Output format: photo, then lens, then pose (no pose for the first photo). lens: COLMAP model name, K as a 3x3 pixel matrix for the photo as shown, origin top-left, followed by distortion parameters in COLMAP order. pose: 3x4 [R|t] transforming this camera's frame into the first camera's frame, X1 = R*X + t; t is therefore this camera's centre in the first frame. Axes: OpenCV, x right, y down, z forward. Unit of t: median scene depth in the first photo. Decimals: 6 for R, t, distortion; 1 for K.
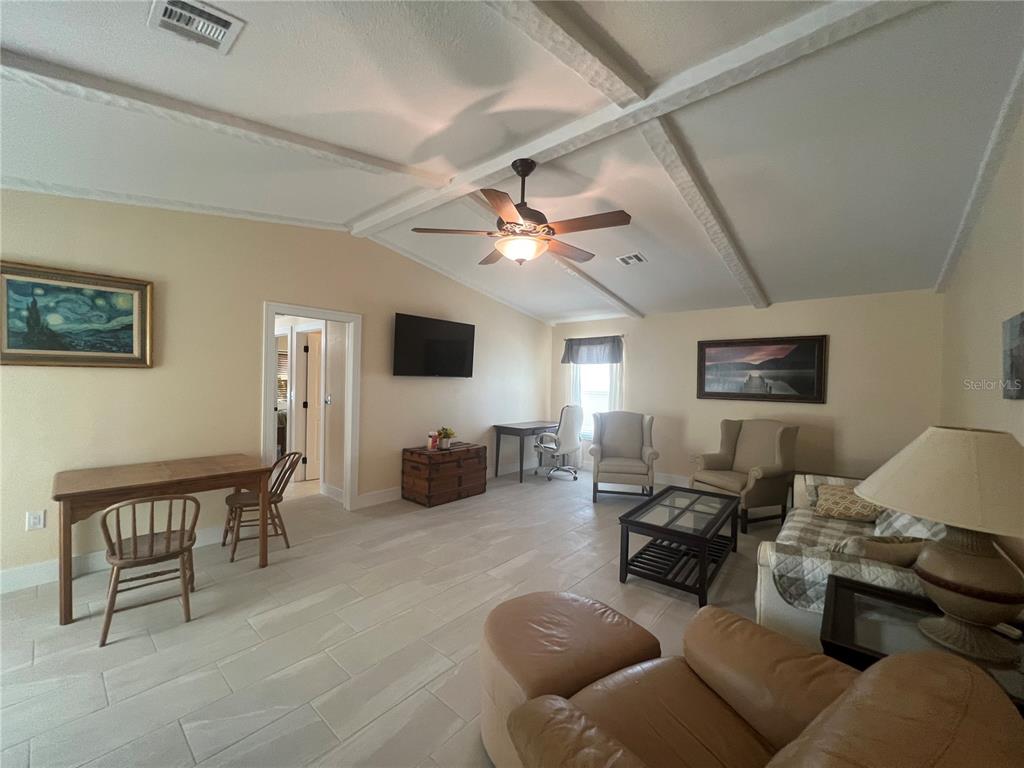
lens RADIAL K [[409.3, 0, 511.0], [0, 409.3, 386.2], [0, 0, 1]] dist [-0.001723, 0.000237]
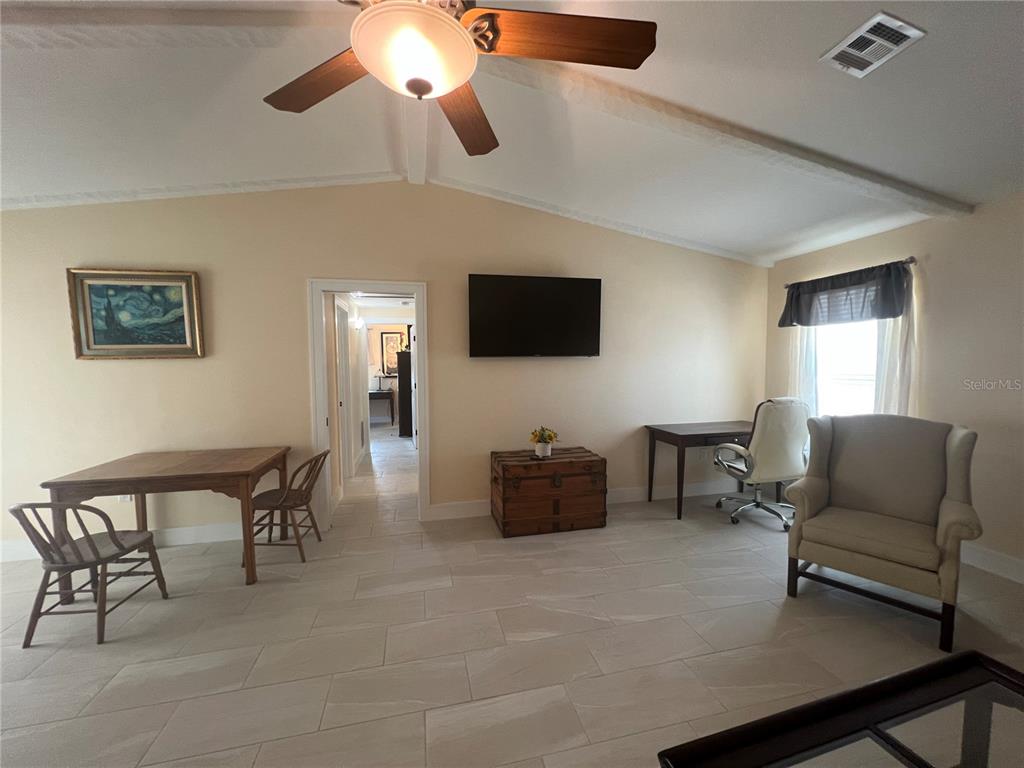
lens RADIAL K [[409.3, 0, 512.7], [0, 409.3, 388.1], [0, 0, 1]] dist [-0.001723, 0.000237]
pose [[0.812432, 0.010468, -0.582961, 0.226440], [0.017546, 0.998947, 0.042390, 0.000664], [0.582791, -0.044668, 0.811393, 0.418446]]
